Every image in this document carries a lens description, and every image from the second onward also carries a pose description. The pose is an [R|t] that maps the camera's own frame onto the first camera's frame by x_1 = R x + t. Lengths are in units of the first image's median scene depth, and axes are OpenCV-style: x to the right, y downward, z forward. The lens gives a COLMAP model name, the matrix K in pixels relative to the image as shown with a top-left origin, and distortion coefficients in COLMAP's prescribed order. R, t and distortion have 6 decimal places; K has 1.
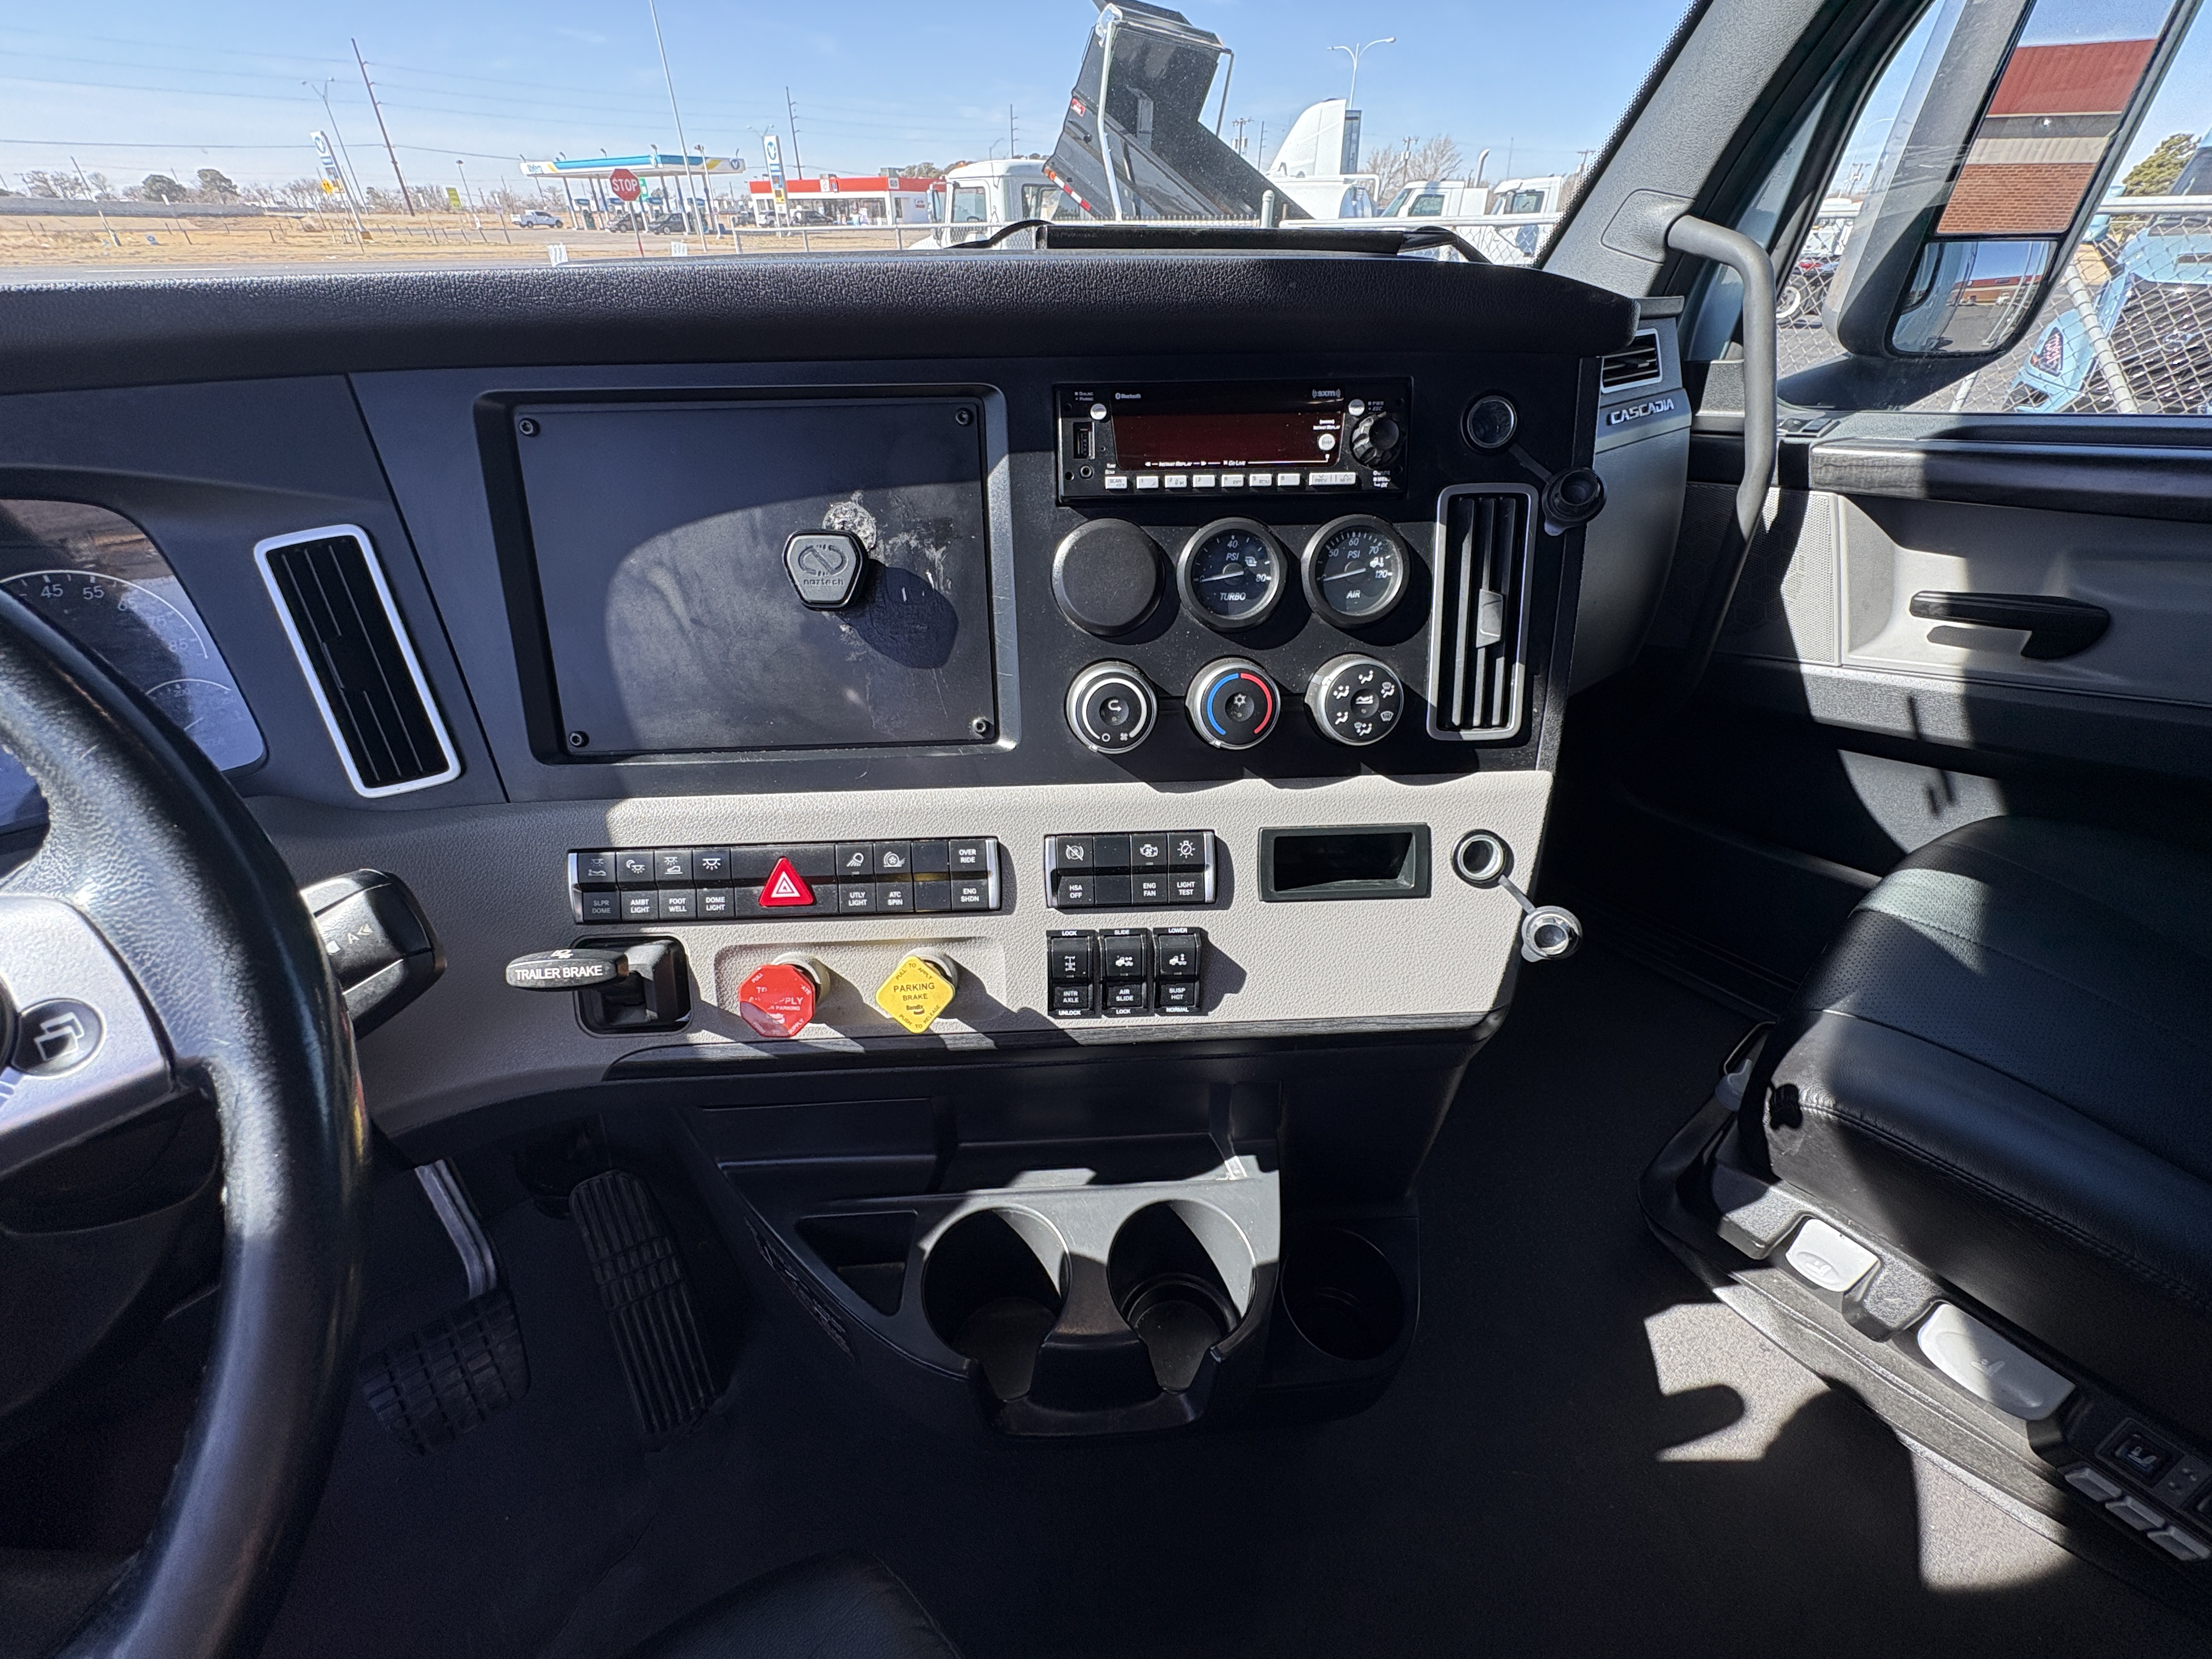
lens RADIAL K [[889.2, 0, 1106.0], [0, 889.2, 829.5], [0, 0, 1]] dist [0.000946, 0.000169]
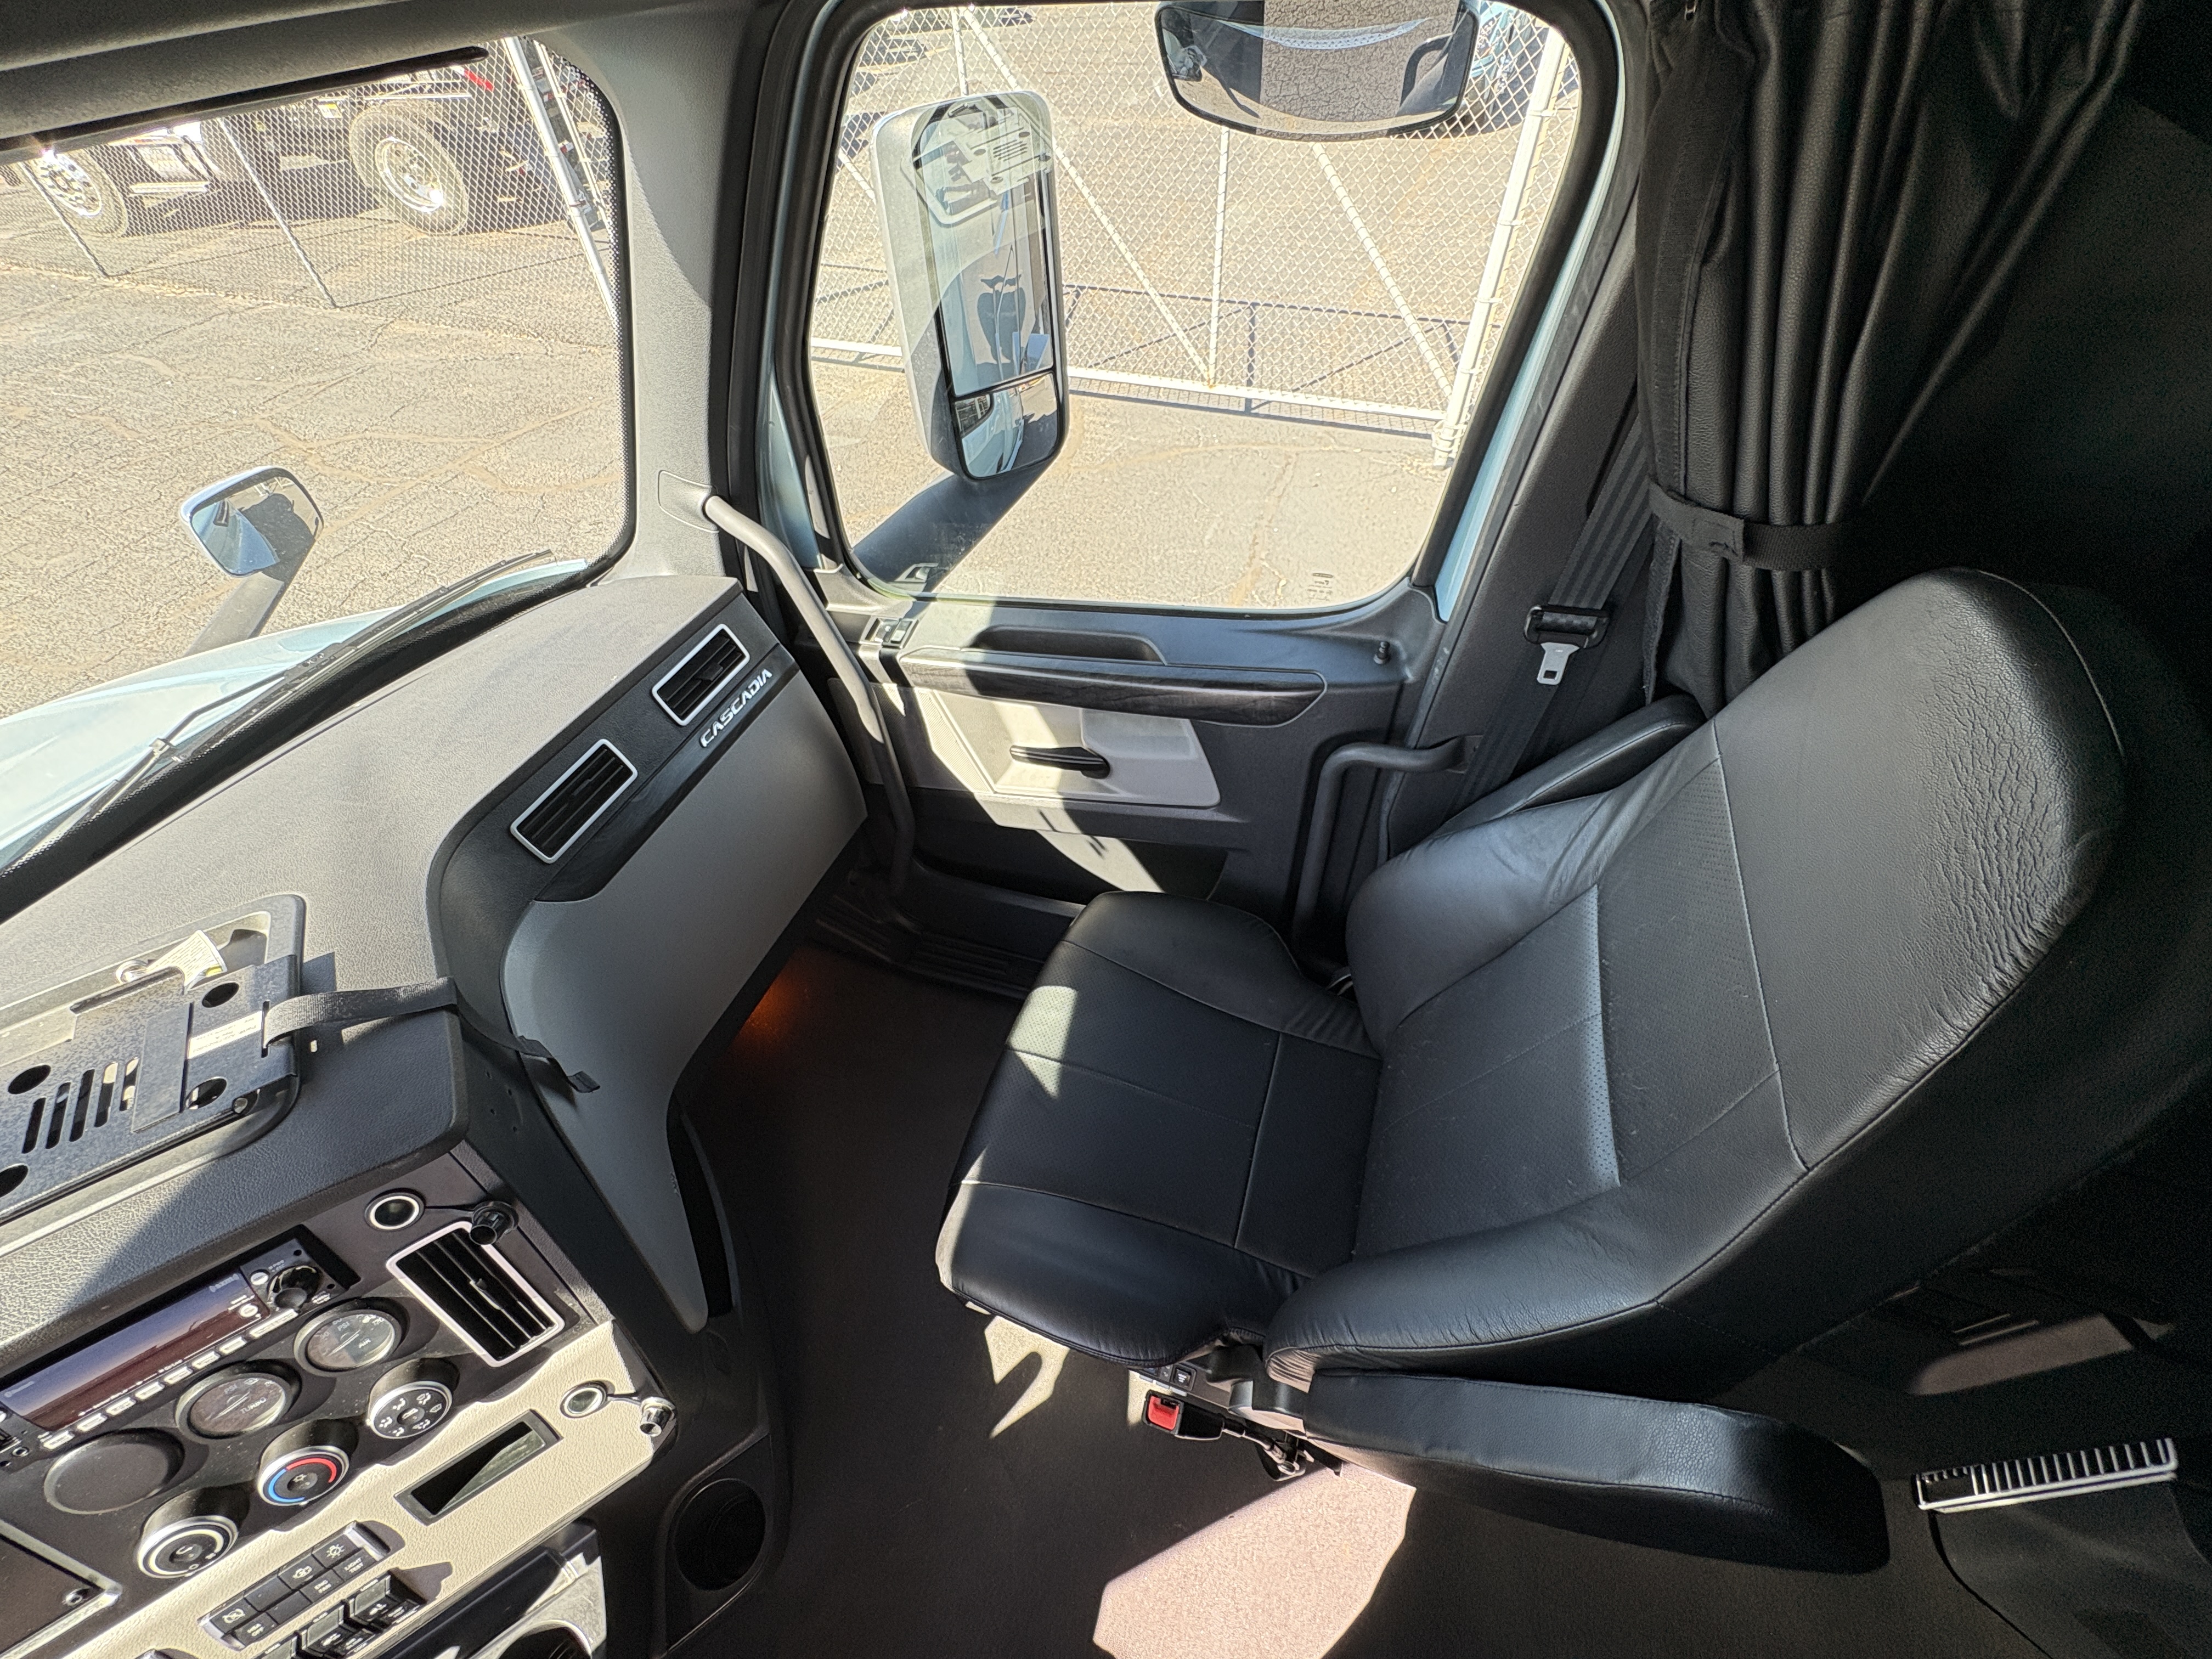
lens RADIAL K [[889.2, 0, 1106.0], [0, 889.2, 829.5], [0, 0, 1]] dist [0.000946, 0.000169]
pose [[0.844230, -0.406654, 0.349154, 0.920864], [0.313932, 0.903160, 0.292831, -0.862306], [-0.434423, -0.137606, 0.890136, -0.431547]]
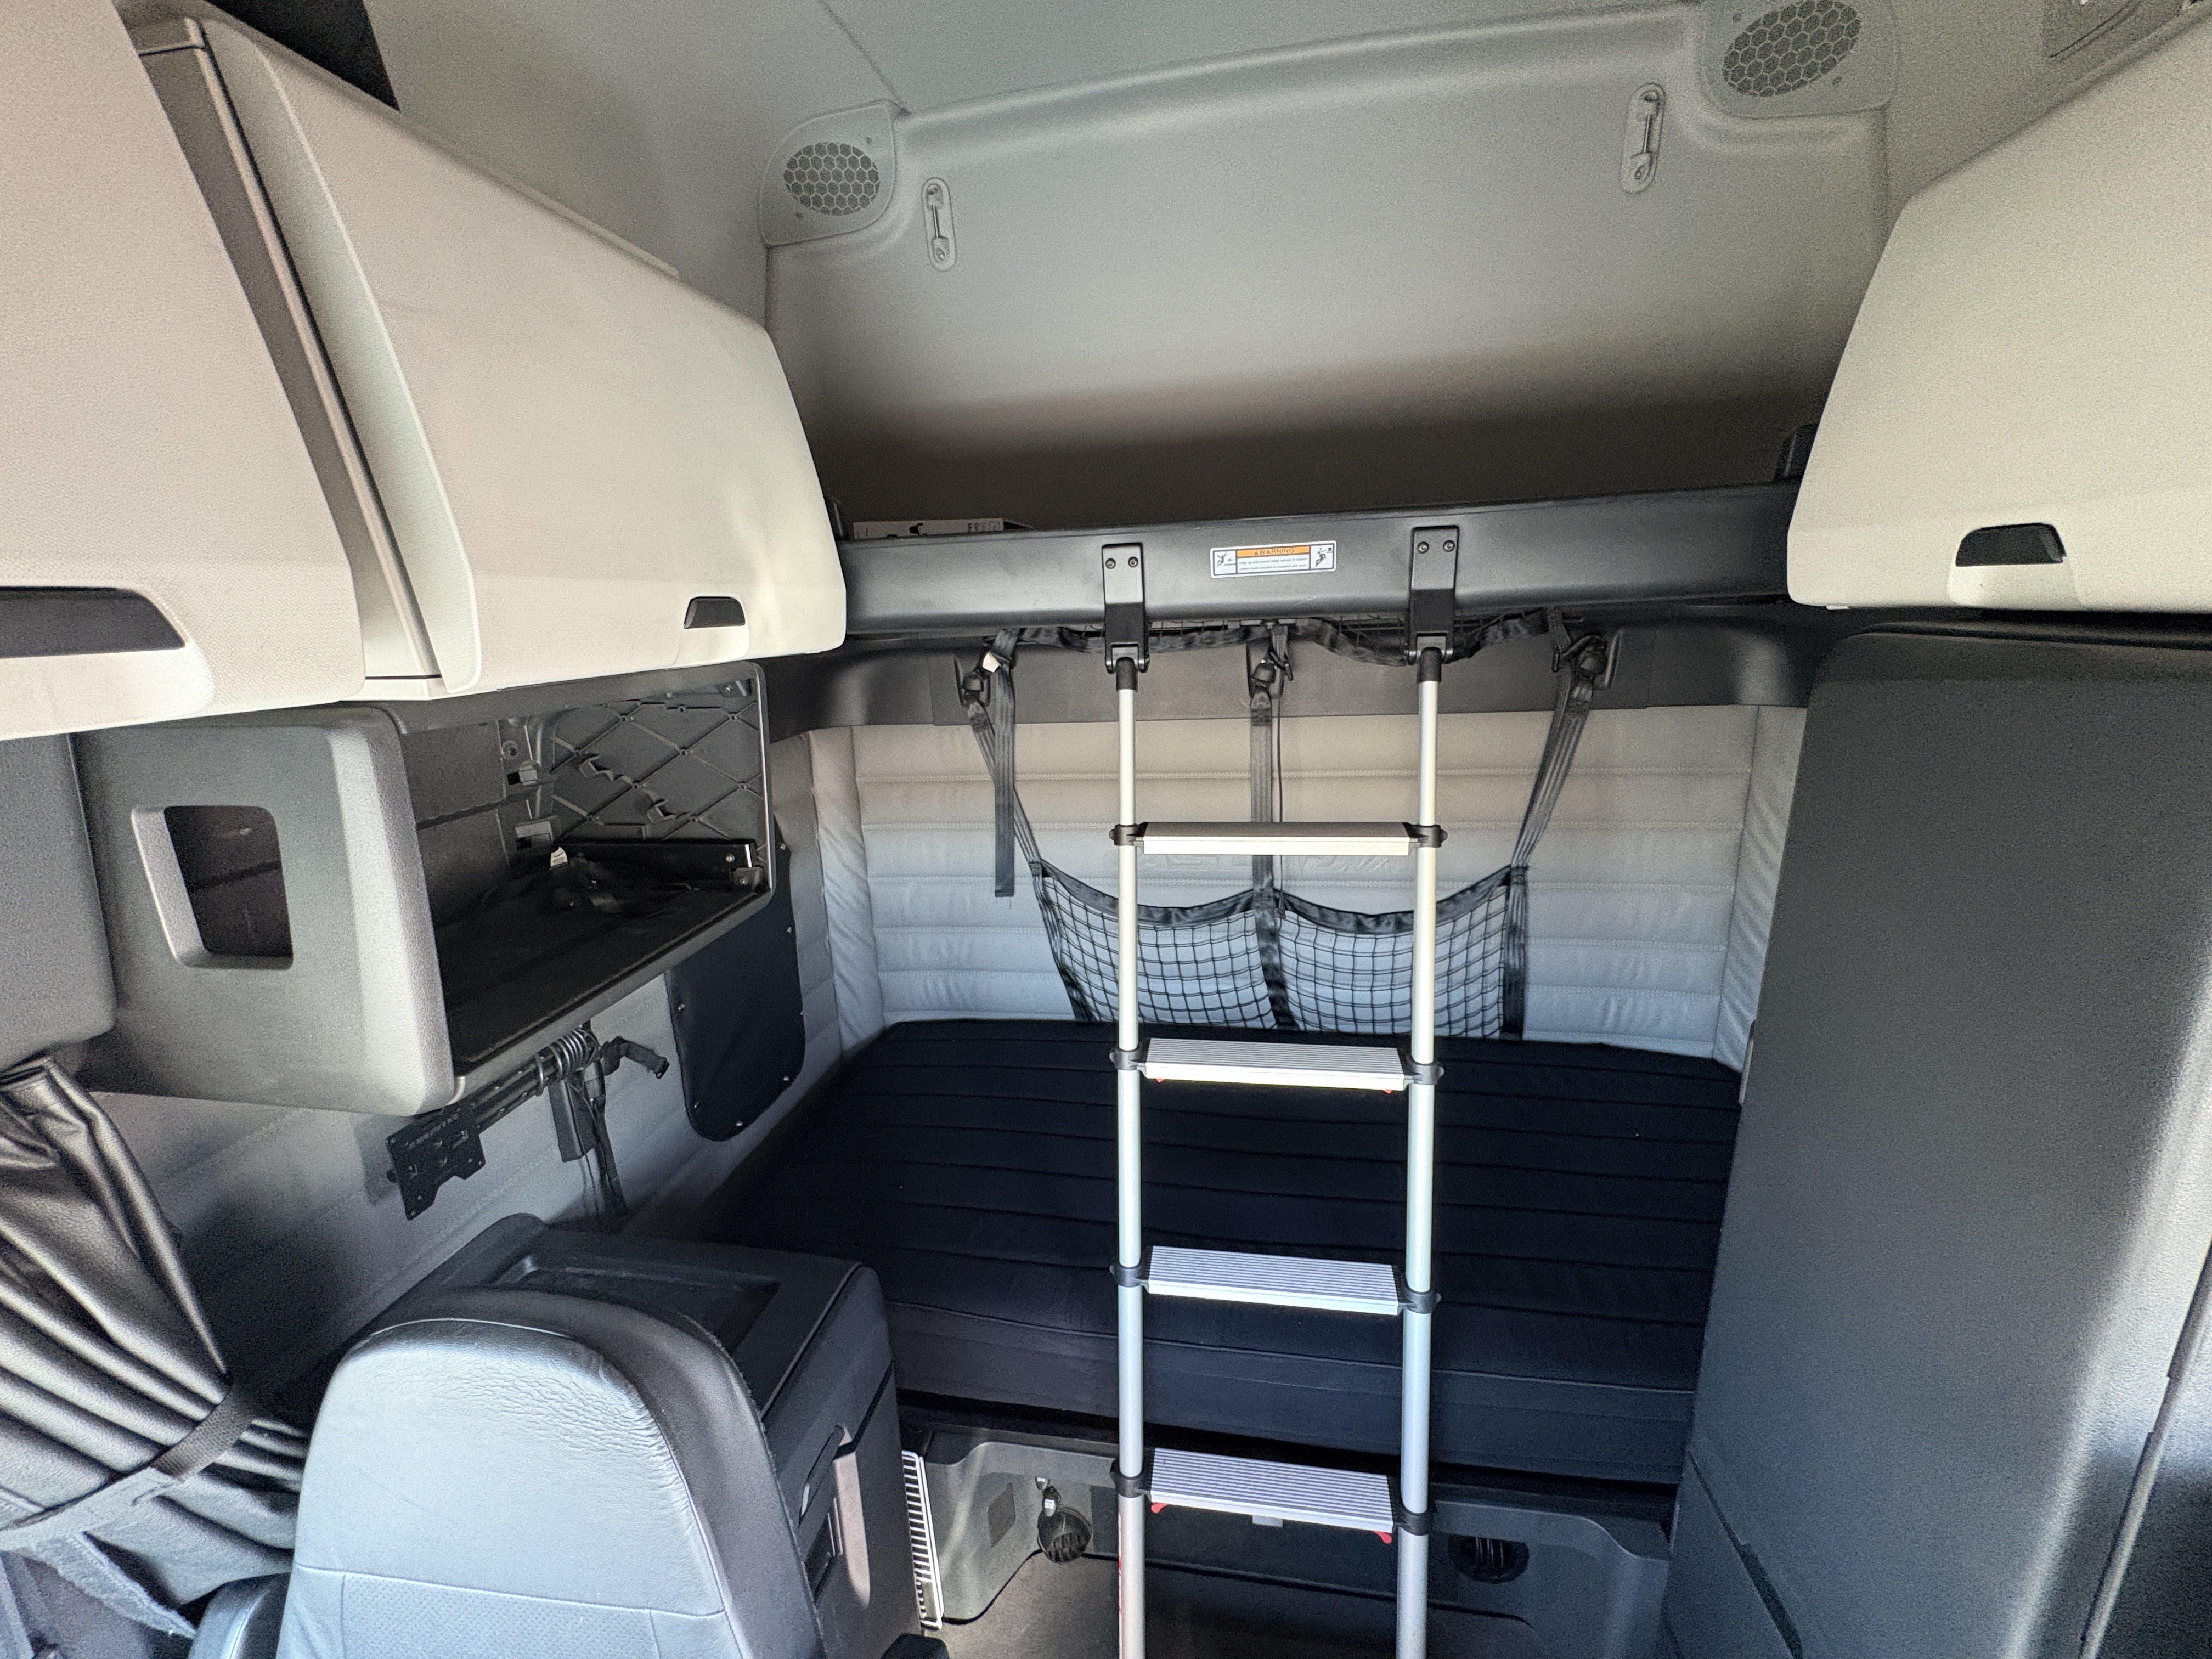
lens RADIAL K [[889.2, 0, 1106.0], [0, 889.2, 829.5], [0, 0, 1]] dist [0.000946, 0.000169]
pose [[-0.673187, -0.137467, 0.726583, 0.553482], [0.459033, 0.692653, 0.556346, -1.300675], [-0.579749, 0.708050, -0.403183, -0.585528]]
